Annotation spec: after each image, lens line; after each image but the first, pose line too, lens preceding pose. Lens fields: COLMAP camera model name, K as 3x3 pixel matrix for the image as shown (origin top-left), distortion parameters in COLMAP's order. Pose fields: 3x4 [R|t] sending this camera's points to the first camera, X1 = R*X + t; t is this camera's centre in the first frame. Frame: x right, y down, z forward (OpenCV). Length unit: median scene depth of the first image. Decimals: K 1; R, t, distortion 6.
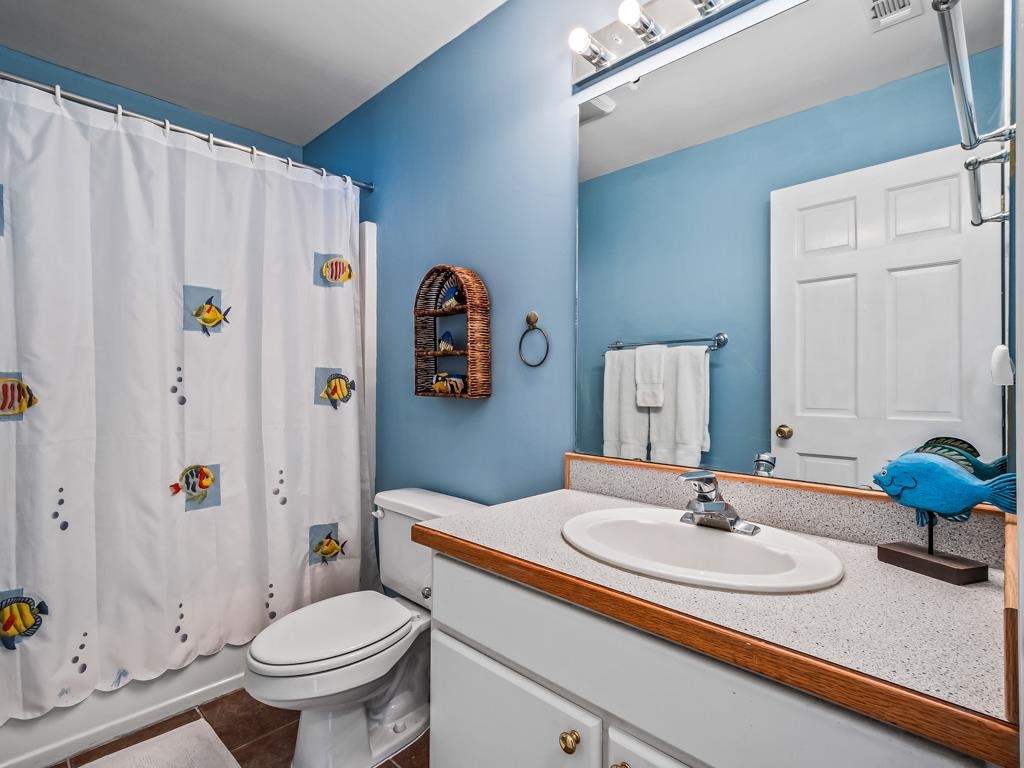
lens RADIAL K [[543.3, 0, 507.8], [0, 543.3, 389.9], [0, 0, 1]] dist [0.000494, -0.000520]
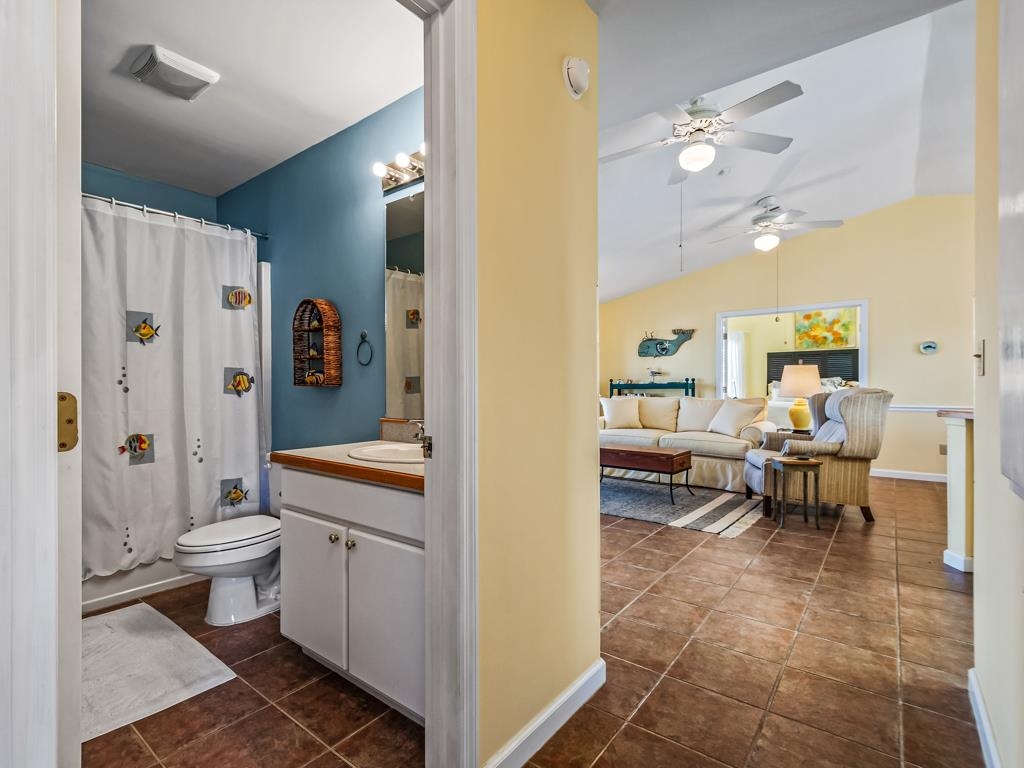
lens RADIAL K [[492.5, 0, 472.8], [0, 492.5, 391.8], [0, 0, 1]] dist [-0.000240, -0.000206]
pose [[0.994961, -0.008969, 0.099859, 0.185542], [0.008520, 0.999952, 0.004917, 0.025002], [-0.099898, -0.004042, 0.994989, -0.388660]]
